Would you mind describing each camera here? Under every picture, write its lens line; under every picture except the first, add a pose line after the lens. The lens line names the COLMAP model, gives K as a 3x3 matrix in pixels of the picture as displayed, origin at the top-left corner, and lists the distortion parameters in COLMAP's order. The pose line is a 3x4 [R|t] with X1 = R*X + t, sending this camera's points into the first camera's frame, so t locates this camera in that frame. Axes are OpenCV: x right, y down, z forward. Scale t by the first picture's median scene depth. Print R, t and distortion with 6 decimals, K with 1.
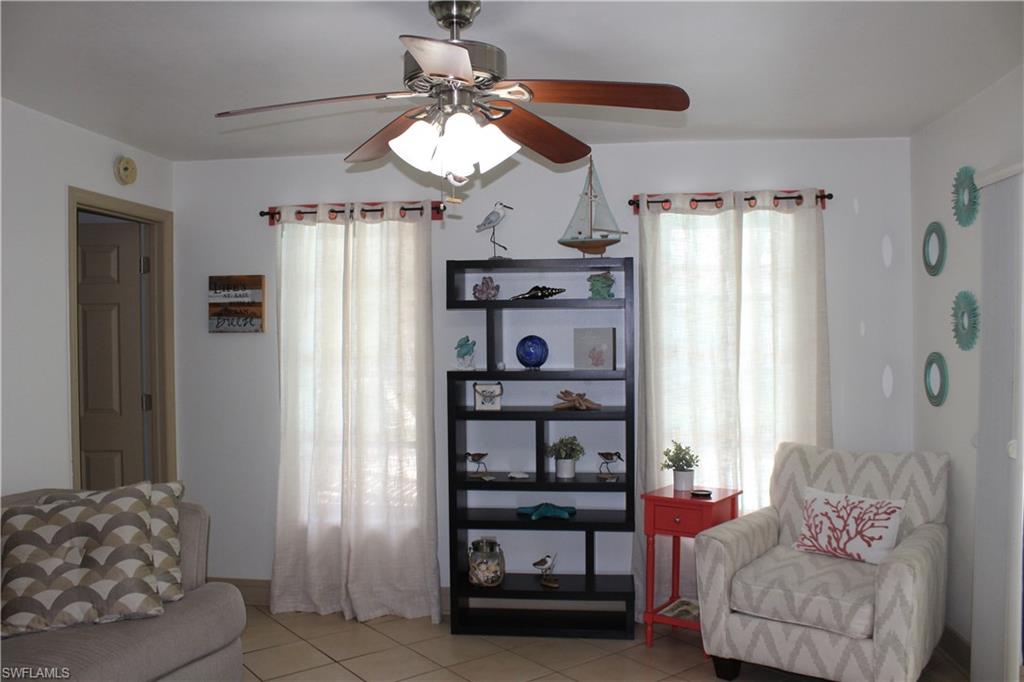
lens RADIAL K [[857.9, 0, 511.6], [0, 857.9, 345.5], [0, 0, 1]] dist [-0.171373, 0.152561]
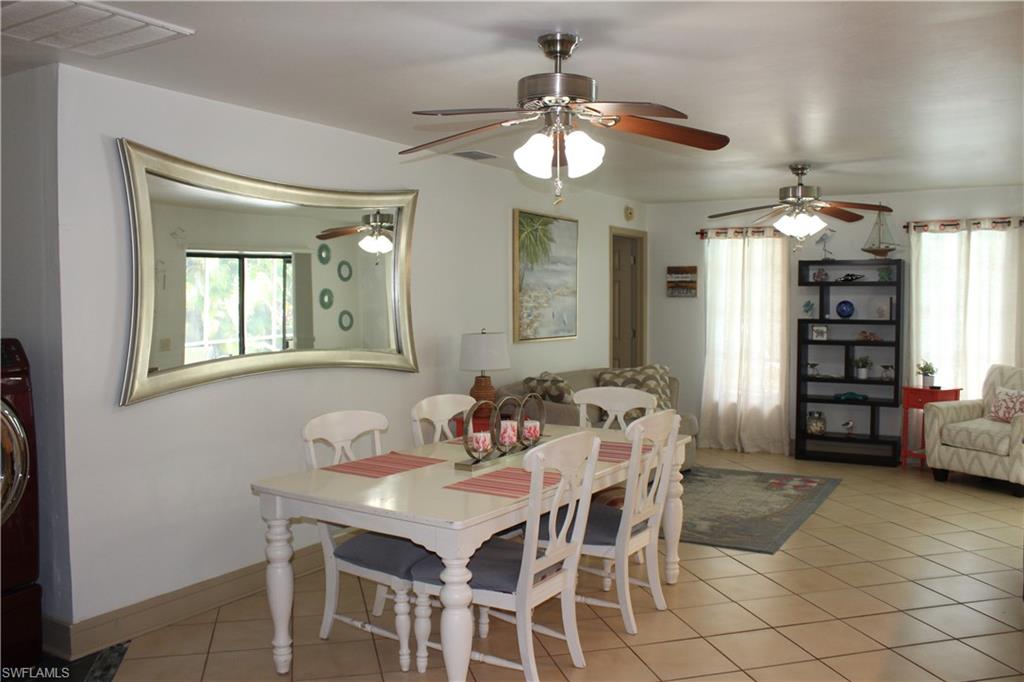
lens RADIAL K [[857.9, 0, 511.6], [0, 857.9, 345.5], [0, 0, 1]] dist [-0.171373, 0.152561]
pose [[0.916052, 0.028471, -0.400048, 0.090171], [-0.011777, 0.998956, 0.044127, 0.013734], [0.400887, -0.035712, 0.915431, -0.945531]]
